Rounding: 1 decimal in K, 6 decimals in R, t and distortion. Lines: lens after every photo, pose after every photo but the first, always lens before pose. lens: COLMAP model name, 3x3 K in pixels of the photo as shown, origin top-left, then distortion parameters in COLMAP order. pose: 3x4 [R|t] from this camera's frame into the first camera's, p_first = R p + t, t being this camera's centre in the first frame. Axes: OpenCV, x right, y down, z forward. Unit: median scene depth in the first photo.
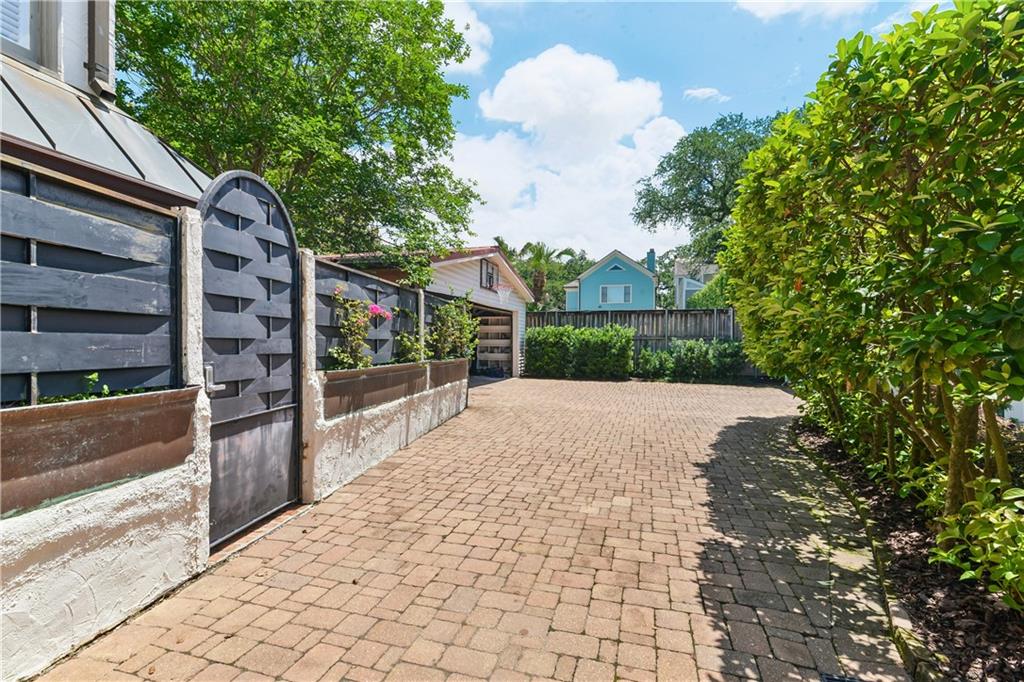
lens RADIAL K [[476.6, 0, 512.6], [0, 476.6, 343.4], [0, 0, 1]] dist [-0.001755, 0.000627]
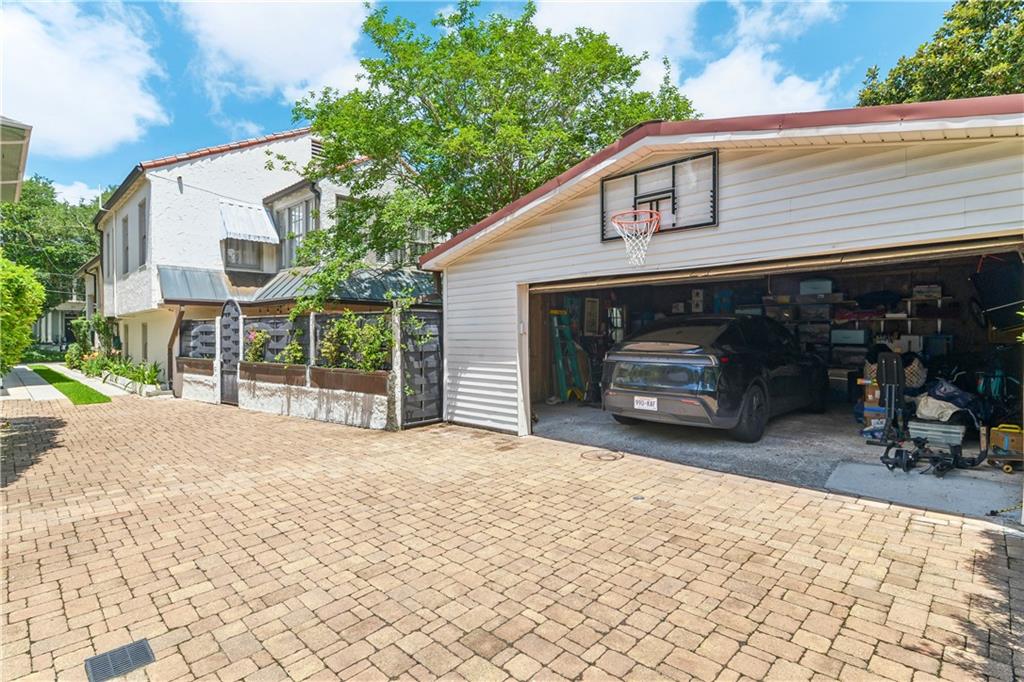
lens RADIAL K [[499.6, 0, 511.9], [0, 499.6, 335.1], [0, 0, 1]] dist [-0.015967, -0.000184]
pose [[-0.471120, -0.003413, -0.882063, 0.324244], [-0.002249, 0.999994, -0.002668, -0.017988], [0.882066, 0.000727, -0.471125, 0.904847]]
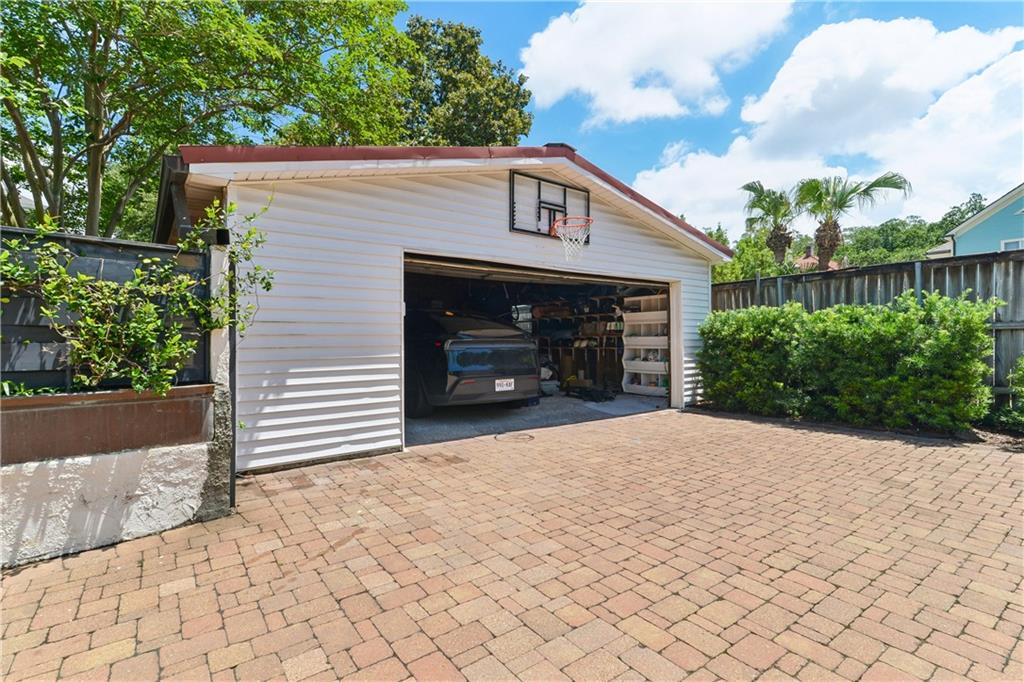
lens RADIAL K [[476.6, 0, 507.5], [0, 476.6, 341.5], [0, 0, 1]] dist [-0.001755, 0.000627]
pose [[0.794478, -0.011621, -0.607182, 0.178802], [0.008780, 0.999932, -0.007649, 0.000262], [0.607229, 0.000746, 0.794526, 0.479853]]
